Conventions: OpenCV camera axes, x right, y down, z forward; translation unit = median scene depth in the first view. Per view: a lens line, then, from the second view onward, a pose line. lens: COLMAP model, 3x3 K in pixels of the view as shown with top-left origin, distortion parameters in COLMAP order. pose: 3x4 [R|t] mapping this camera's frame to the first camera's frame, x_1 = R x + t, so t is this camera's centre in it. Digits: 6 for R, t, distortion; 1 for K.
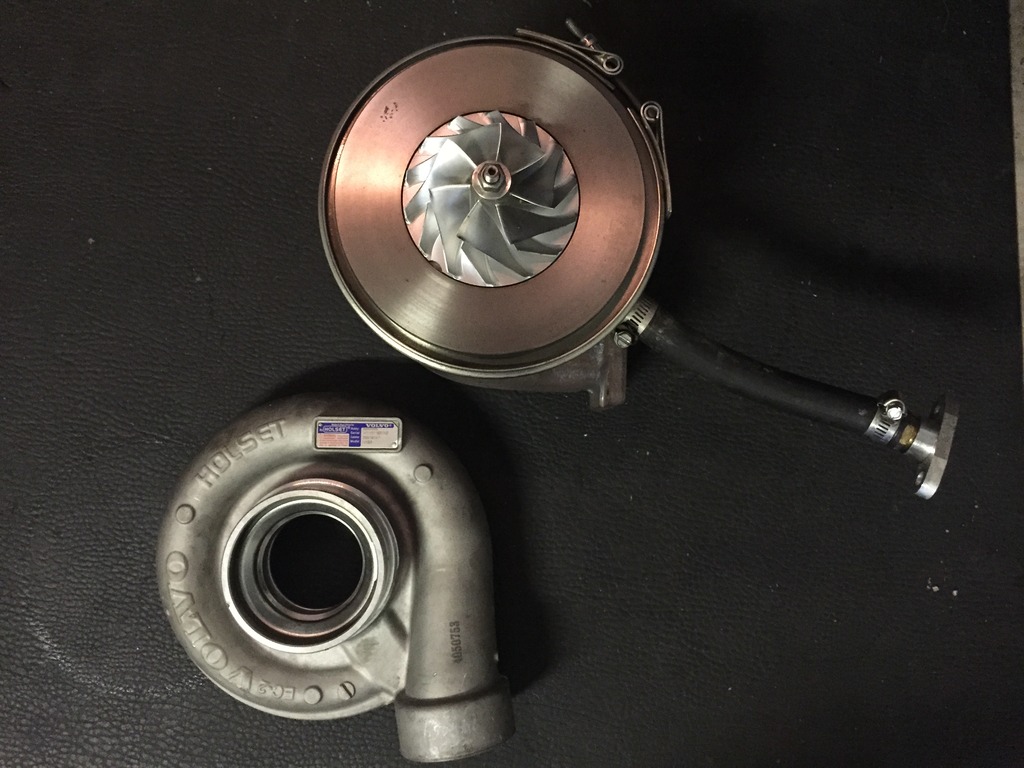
lens RADIAL K [[856.9, 0, 523.0], [0, 856.9, 380.0], [0, 0, 1]] dist [0.064560, -0.098011]
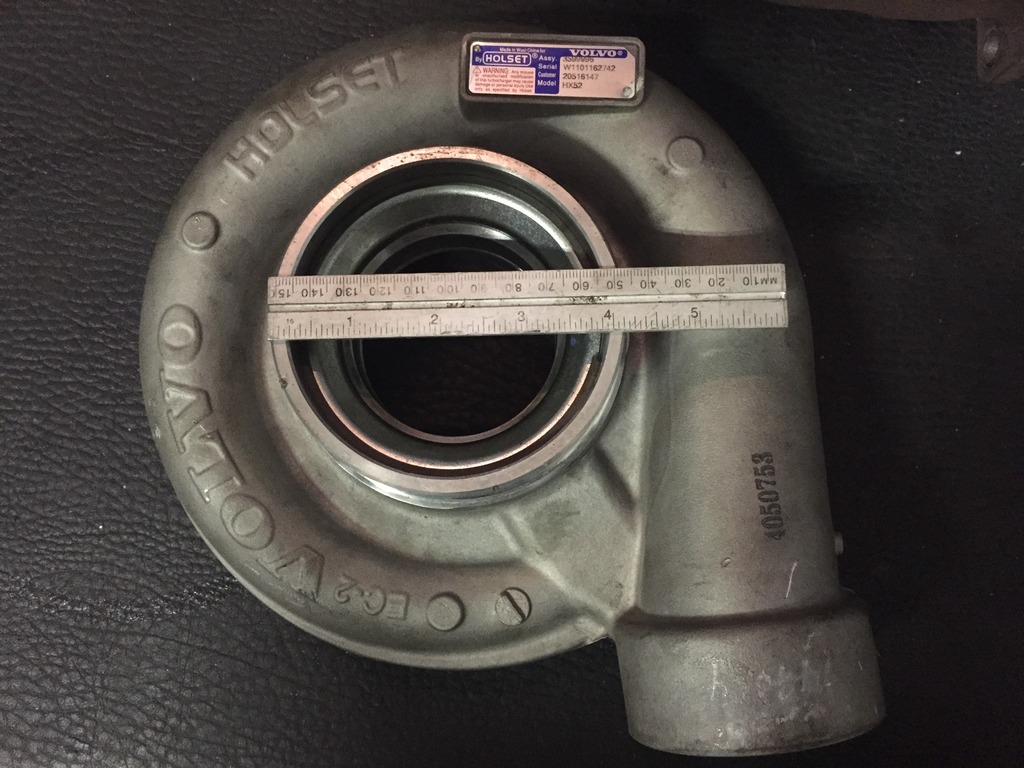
lens RADIAL K [[856.9, 0, 507.5], [0, 856.9, 386.6], [0, 0, 1]] dist [0.064560, -0.098011]
pose [[0.998703, 0.019985, -0.046819, -0.187209], [-0.022858, 0.997837, -0.061638, 0.266094], [0.045486, 0.062628, 0.997000, 0.512240]]
